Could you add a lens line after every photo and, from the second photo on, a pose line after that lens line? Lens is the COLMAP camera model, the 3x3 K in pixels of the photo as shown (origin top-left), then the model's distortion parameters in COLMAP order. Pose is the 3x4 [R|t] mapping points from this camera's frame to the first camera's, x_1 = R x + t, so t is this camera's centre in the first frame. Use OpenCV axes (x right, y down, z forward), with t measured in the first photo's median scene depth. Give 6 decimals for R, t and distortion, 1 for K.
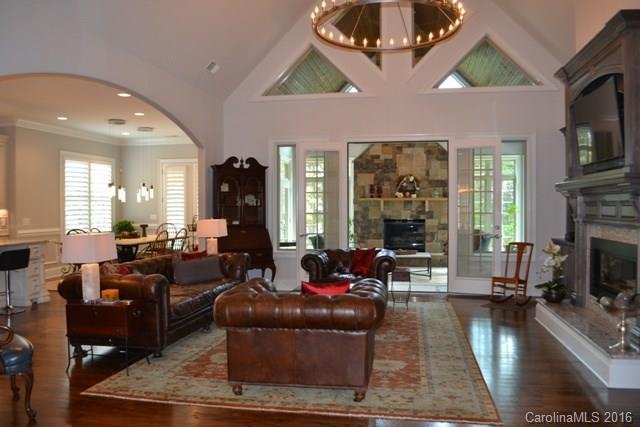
lens RADIAL K [[519.8, 0, 315.6], [0, 519.8, 211.0], [0, 0, 1]] dist [-0.063804, 0.003165]
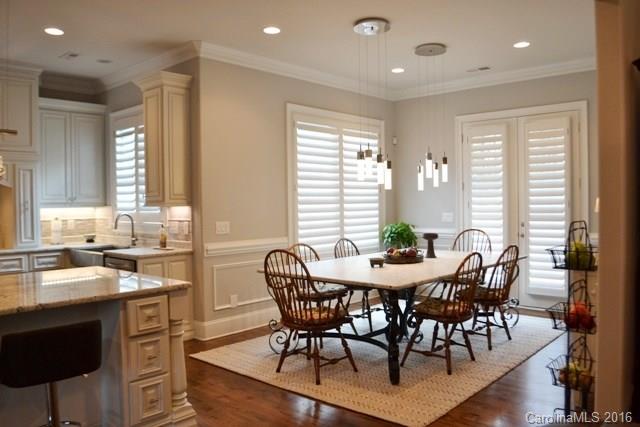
lens RADIAL K [[519.8, 0, 318.7], [0, 519.8, 212.1], [0, 0, 1]] dist [-0.063804, 0.003165]
pose [[0.857701, 0.002845, -0.514141, -0.161604], [0.007201, 0.999820, 0.017545, -0.004935], [0.514098, -0.018750, 0.857526, 0.497290]]
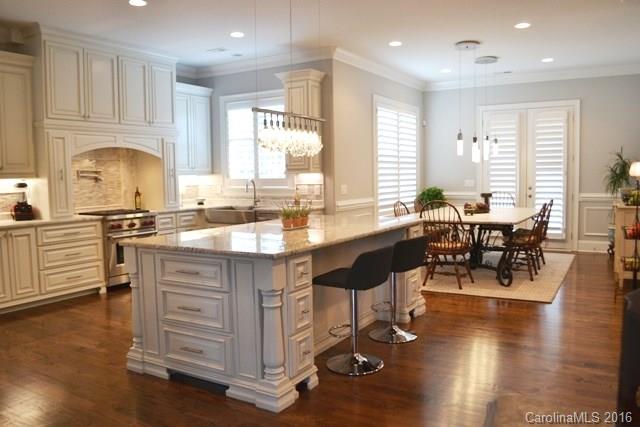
lens RADIAL K [[519.8, 0, 322.0], [0, 519.8, 212.7], [0, 0, 1]] dist [-0.063804, 0.003165]
pose [[0.939595, 0.017205, -0.341856, -0.299730], [0.006960, 0.997569, 0.069334, 0.001446], [0.342218, -0.067525, 0.937191, 0.243637]]
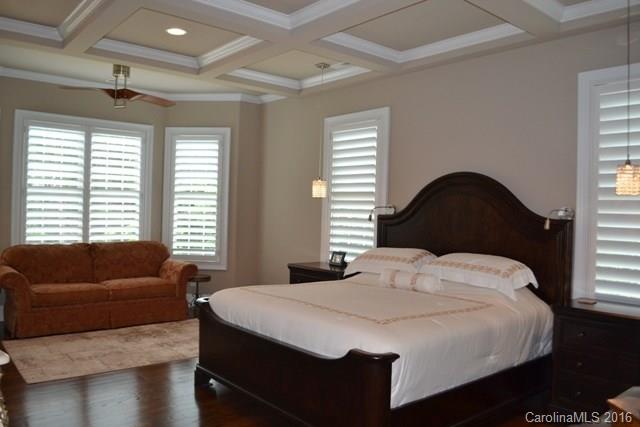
lens RADIAL K [[519.8, 0, 320.0], [0, 519.8, 213.3], [0, 0, 1]] dist [-0.063804, 0.003165]
pose [[0.772476, 0.033312, -0.634169, 0.153281], [-0.042608, 0.999092, 0.000580, -0.011633], [0.633613, 0.026572, 0.773194, 0.750931]]
